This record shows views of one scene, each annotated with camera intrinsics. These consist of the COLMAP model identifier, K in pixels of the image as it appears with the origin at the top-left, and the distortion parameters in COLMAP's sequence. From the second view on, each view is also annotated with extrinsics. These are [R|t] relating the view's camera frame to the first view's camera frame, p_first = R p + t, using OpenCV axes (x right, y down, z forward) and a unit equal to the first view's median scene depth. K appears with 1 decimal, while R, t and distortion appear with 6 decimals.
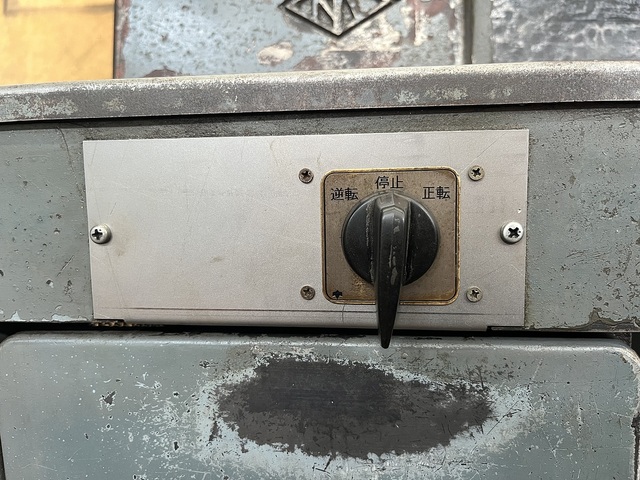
lens RADIAL K [[495.4, 0, 320.2], [0, 495.4, 240.5], [0, 0, 1]] dist [0.043131, -0.084437]
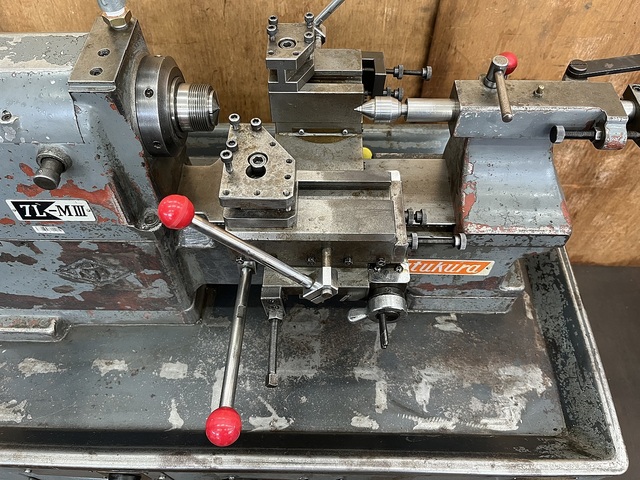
lens RADIAL K [[495.4, 0, 318.8], [0, 495.4, 242.2], [0, 0, 1]] dist [0.043131, -0.084437]
pose [[0.996987, -0.056985, 0.052620, 1.131441], [-0.005028, 0.629497, 0.776987, -2.981820], [-0.077400, -0.774911, 0.627314, 0.081804]]
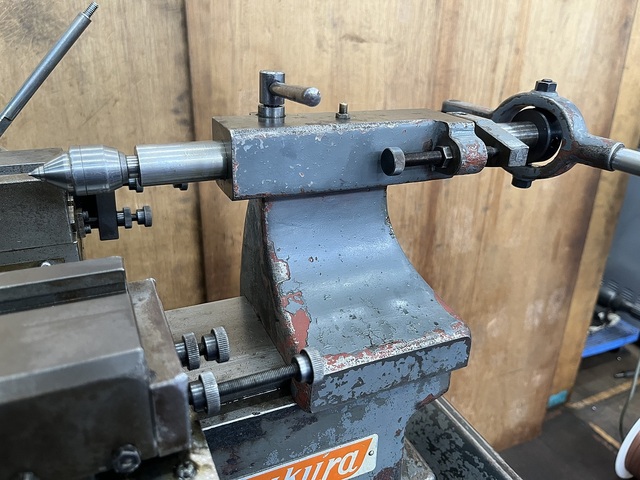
lens RADIAL K [[495.4, 0, 316.9], [0, 495.4, 244.5], [0, 0, 1]] dist [0.043131, -0.084437]
pose [[0.867719, -0.166121, 0.468473, 1.444049], [0.000680, 0.942894, 0.333092, -1.879764], [-0.497054, -0.288712, 0.818280, 0.635857]]
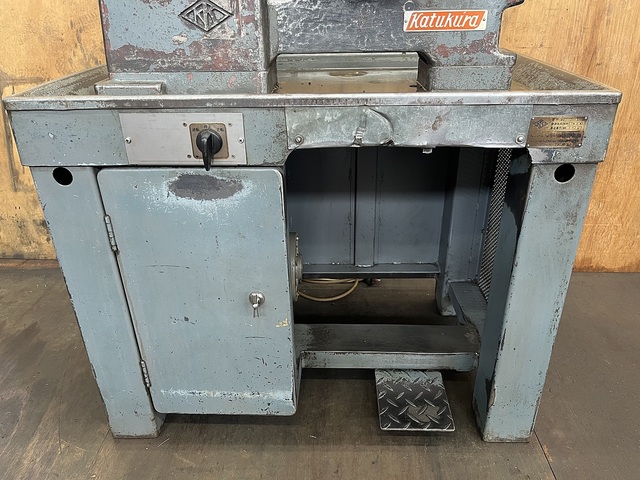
lens RADIAL K [[495.4, 0, 319.3], [0, 495.4, 243.8], [0, 0, 1]] dist [0.043131, -0.084437]
pose [[0.997655, -0.032844, 0.060046, 0.639150], [0.008391, 0.929406, 0.368964, -0.590452], [-0.067926, -0.367595, 0.927502, -2.497686]]
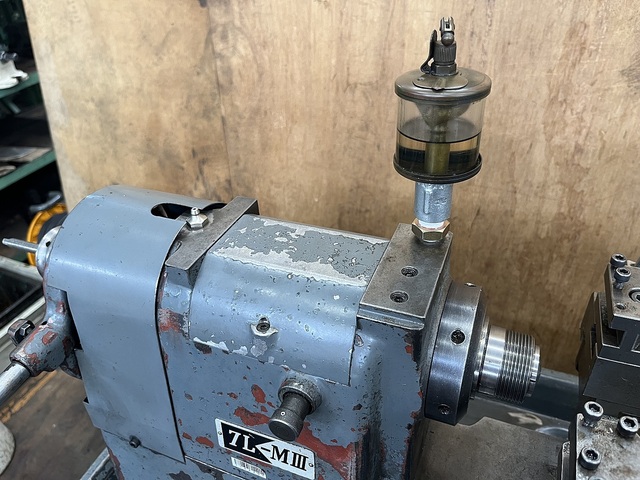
lens RADIAL K [[495.4, 0, 313.8], [0, 495.4, 239.9], [0, 0, 1]] dist [0.043131, -0.084437]
pose [[0.952962, 0.135751, -0.270988, 0.558559], [0.016106, 0.870142, 0.492538, -2.716341], [0.302661, -0.473734, 0.827026, 0.720735]]
